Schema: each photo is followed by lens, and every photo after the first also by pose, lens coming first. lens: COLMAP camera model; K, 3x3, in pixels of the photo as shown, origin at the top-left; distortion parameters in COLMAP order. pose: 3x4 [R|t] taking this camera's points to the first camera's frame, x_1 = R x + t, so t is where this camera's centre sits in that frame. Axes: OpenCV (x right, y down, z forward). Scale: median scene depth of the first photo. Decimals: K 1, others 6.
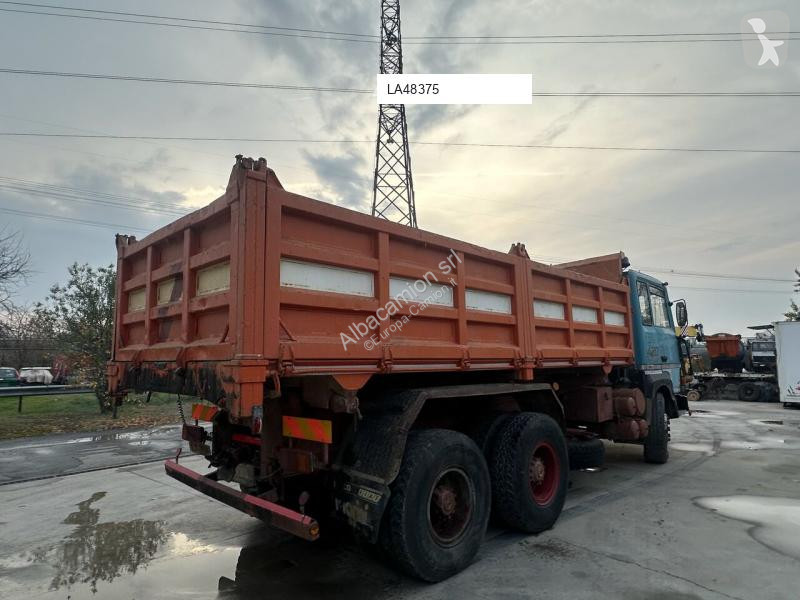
lens RADIAL K [[469.5, 0, 391.7], [0, 469.5, 299.0], [0, 0, 1]] dist [-0.012761, -0.000156]
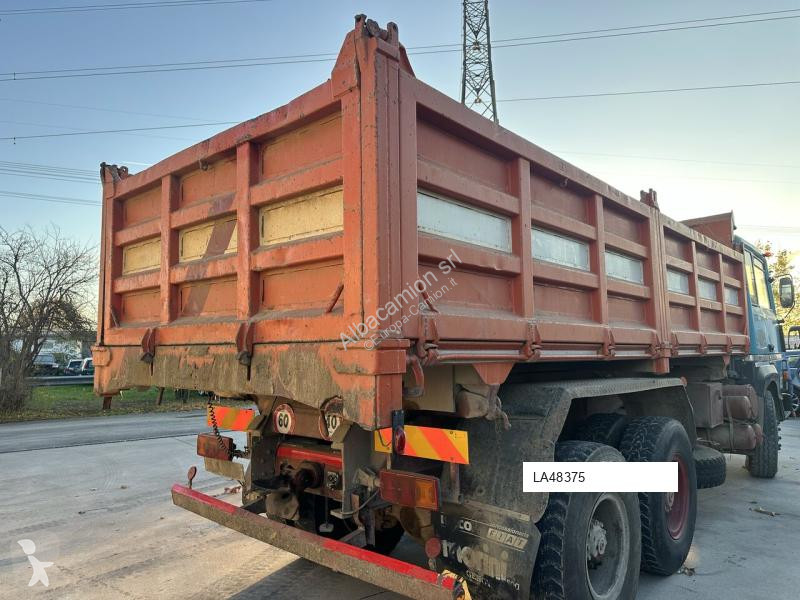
lens RADIAL K [[563.2, 0, 404.5], [0, 563.2, 293.0], [0, 0, 1]] dist [0.040062, -0.040206]
pose [[0.998992, 0.008088, 0.044153, -0.221252], [-0.009403, 0.999515, 0.029677, 0.031438], [-0.043892, -0.030062, 0.998584, 0.167332]]
